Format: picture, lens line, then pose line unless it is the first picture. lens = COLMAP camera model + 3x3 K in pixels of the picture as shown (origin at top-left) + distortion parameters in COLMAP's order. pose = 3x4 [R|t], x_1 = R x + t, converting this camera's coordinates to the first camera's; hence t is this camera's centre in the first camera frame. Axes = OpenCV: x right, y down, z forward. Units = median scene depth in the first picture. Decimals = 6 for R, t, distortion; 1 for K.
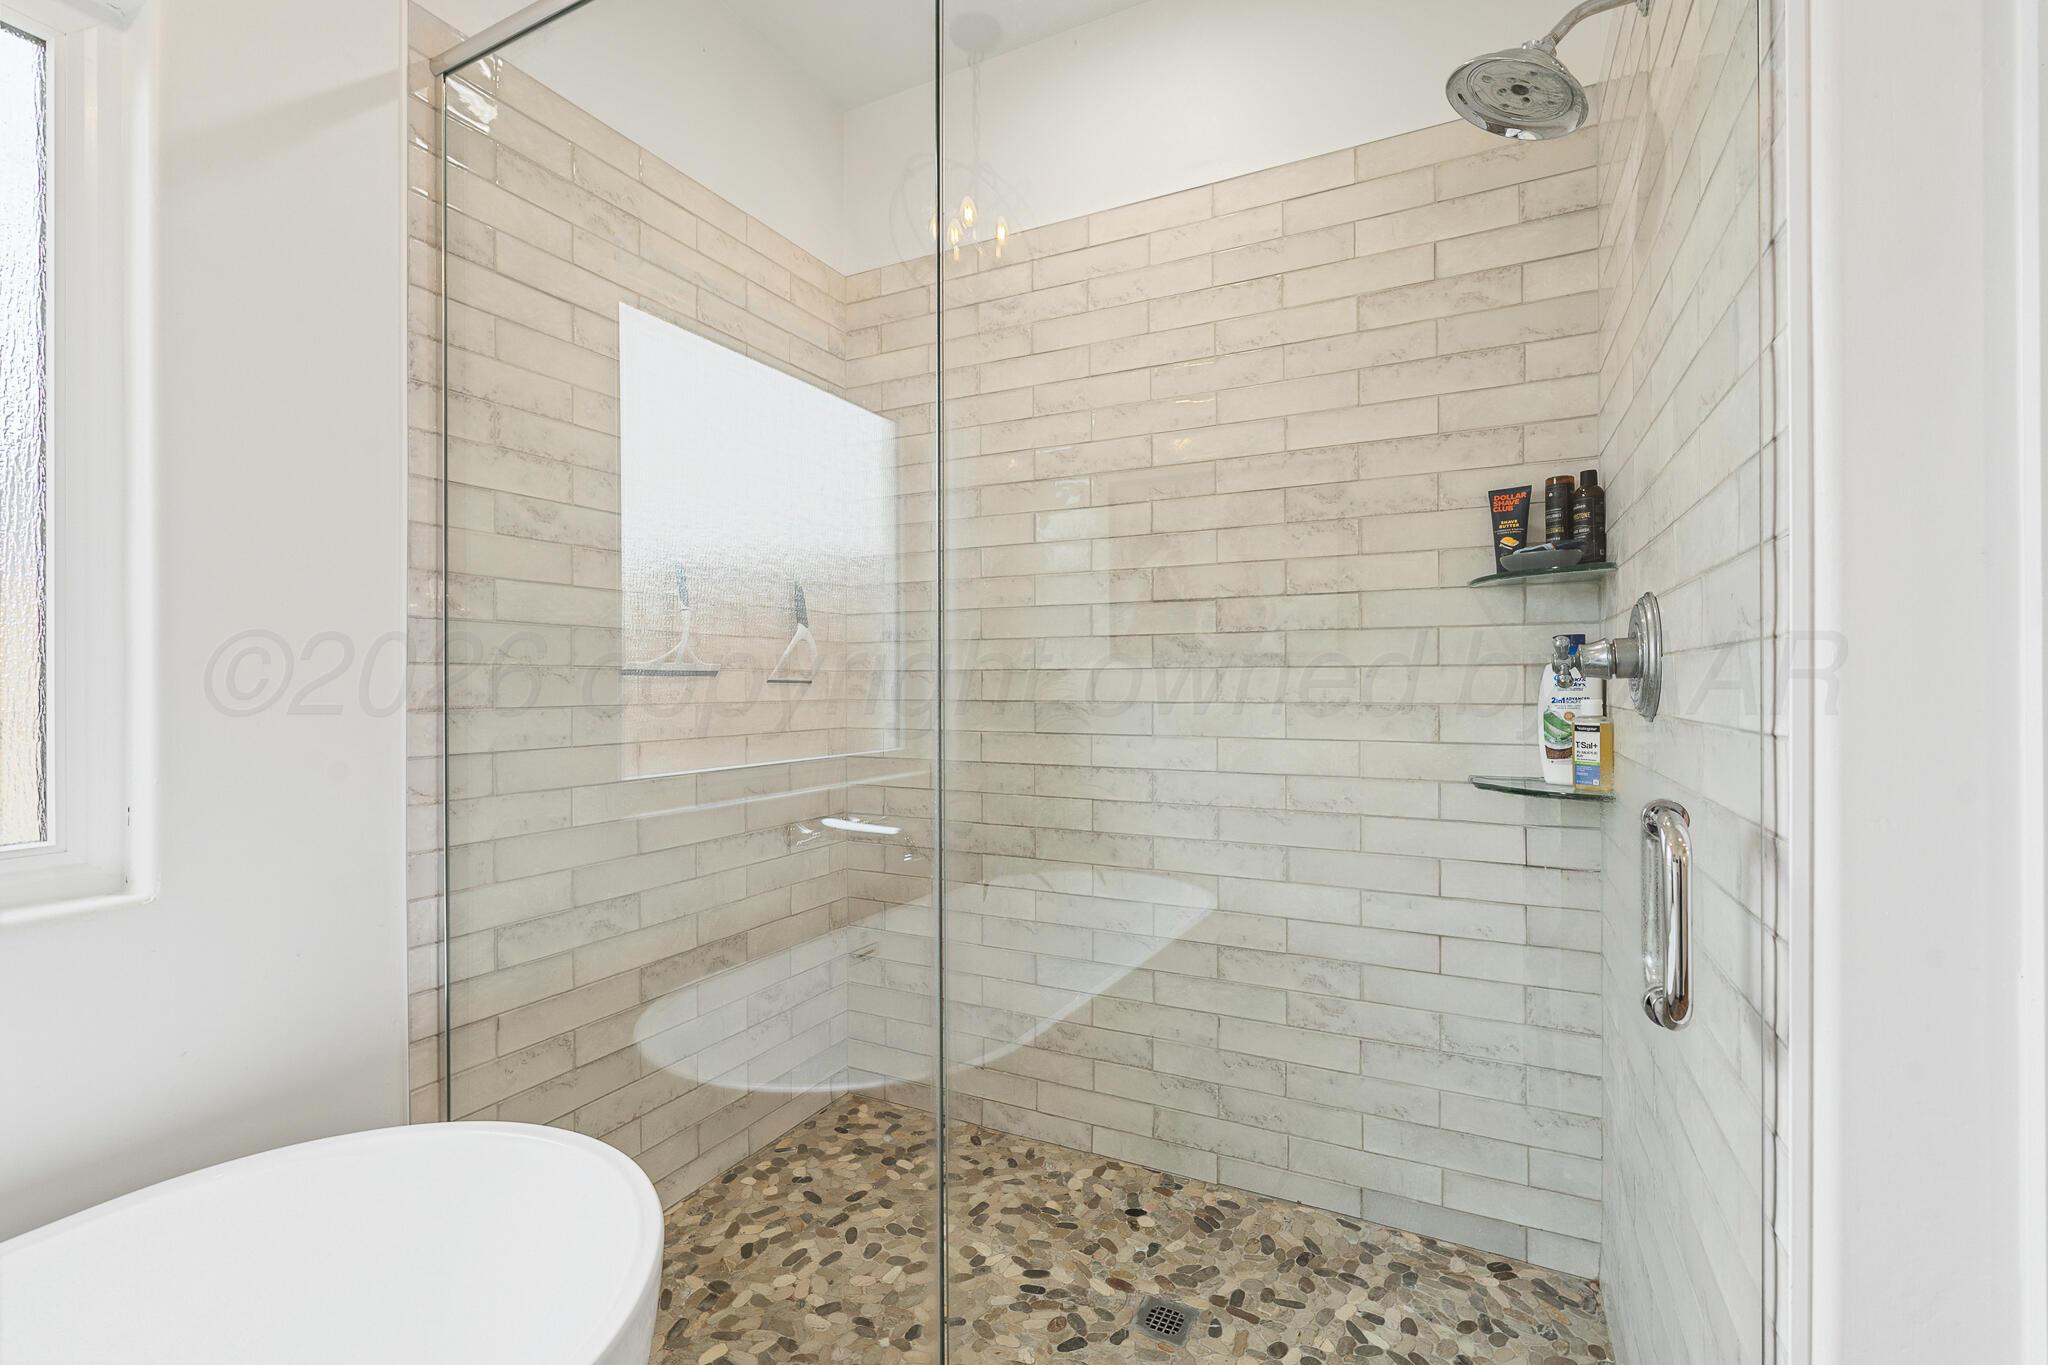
lens RADIAL K [[917.3, 0, 1018.5], [0, 917.3, 684.2], [0, 0, 1]] dist [0.000840, 0.000011]
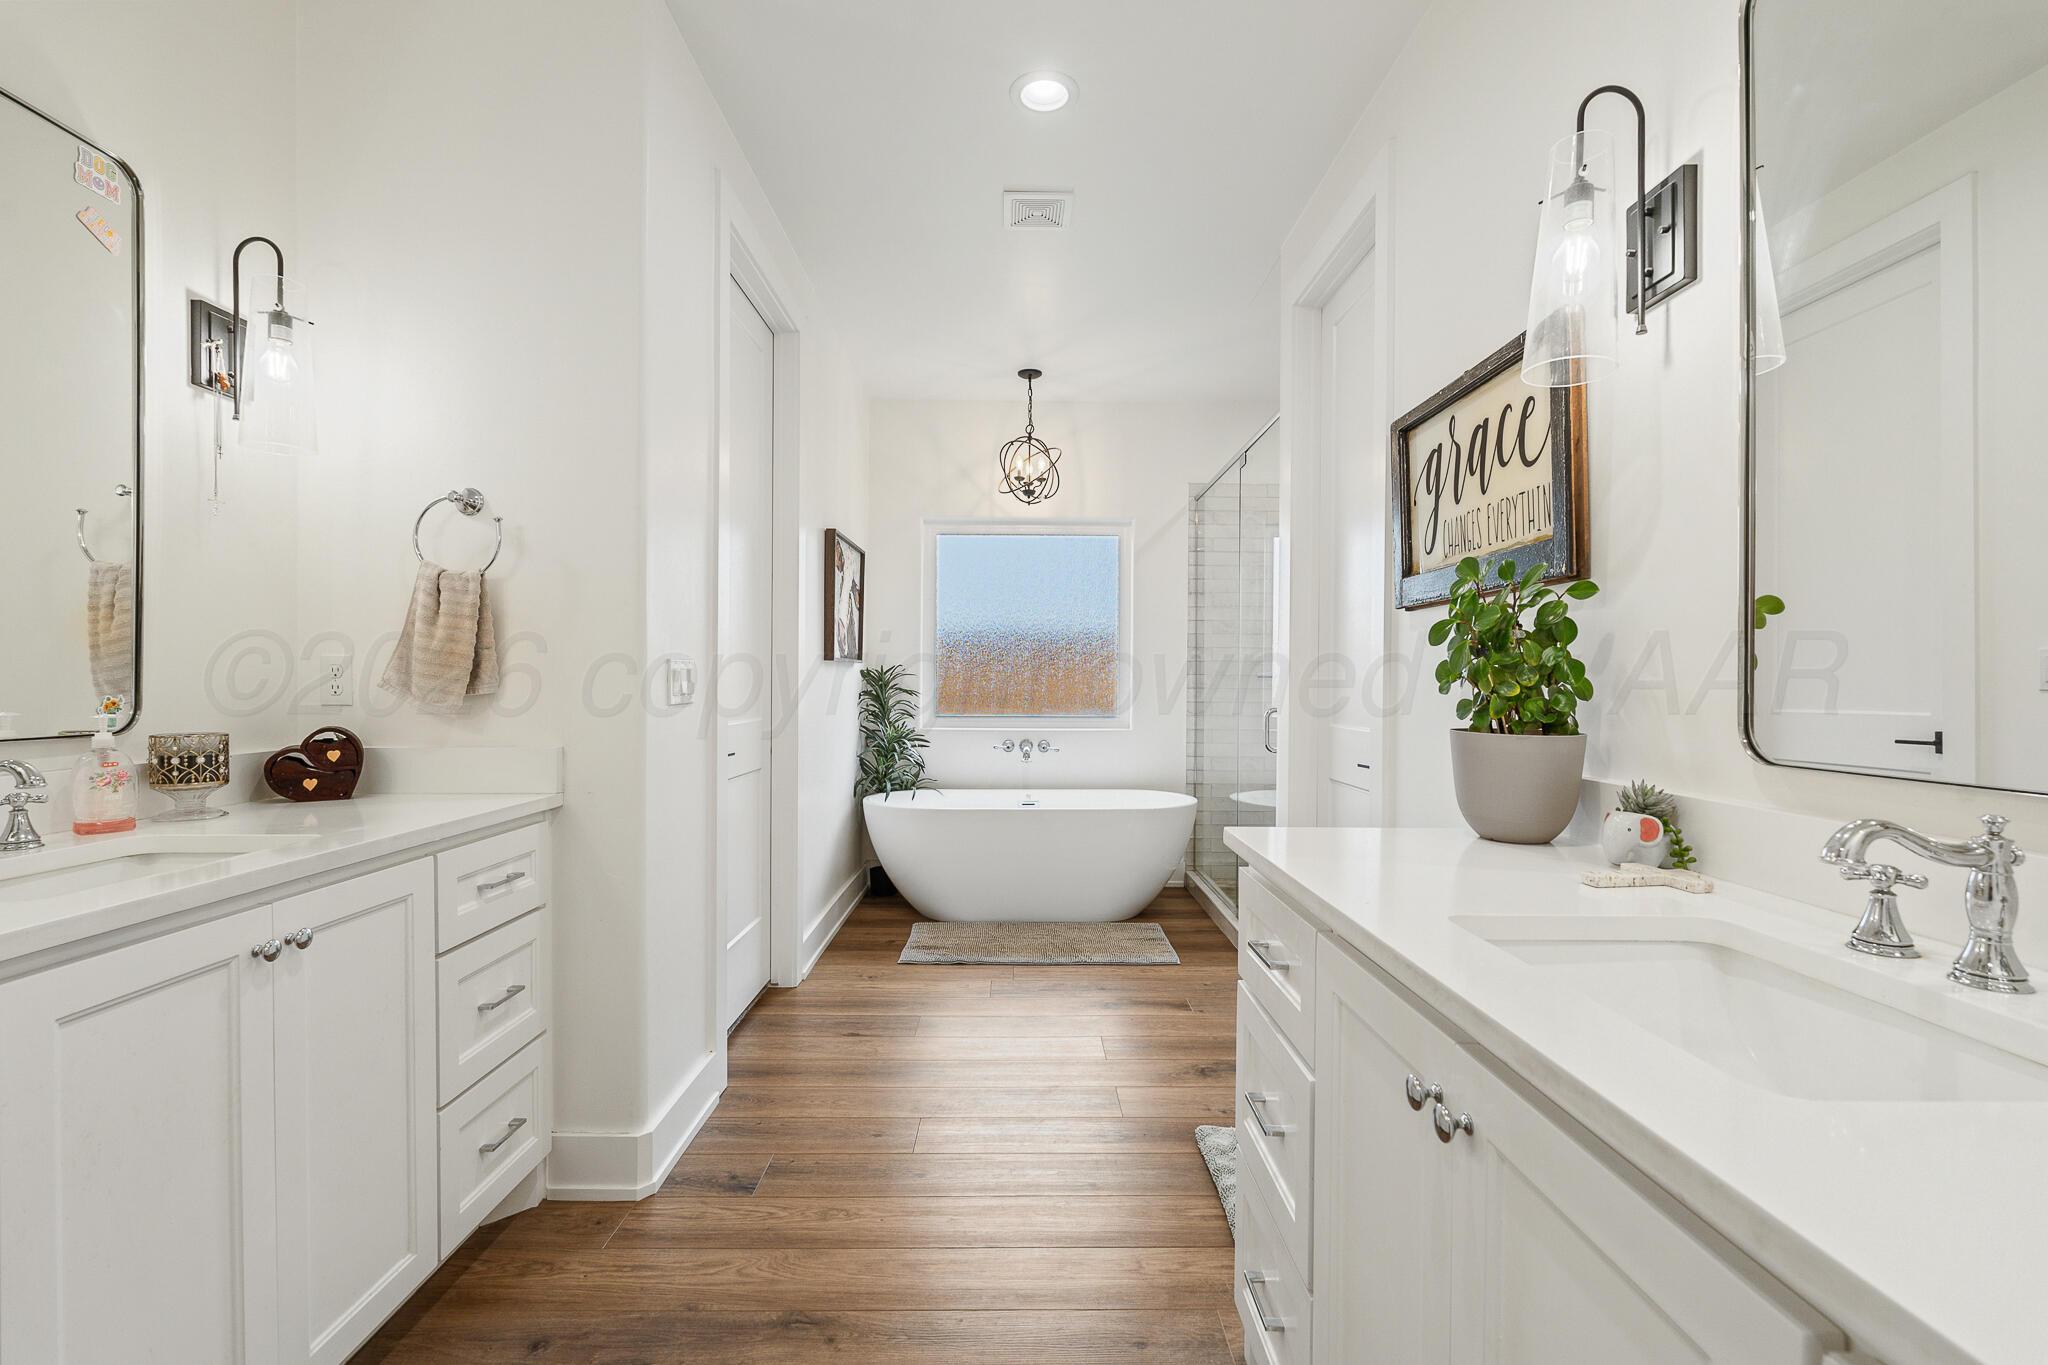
lens RADIAL K [[917.3, 0, 1024.1], [0, 917.3, 681.8], [0, 0, 1]] dist [0.000840, 0.000011]
pose [[0.460083, 0.002755, -0.887871, 2.075349], [-0.008522, 0.999963, -0.001313, 0.015097], [0.887835, 0.008171, 0.460090, -1.115585]]
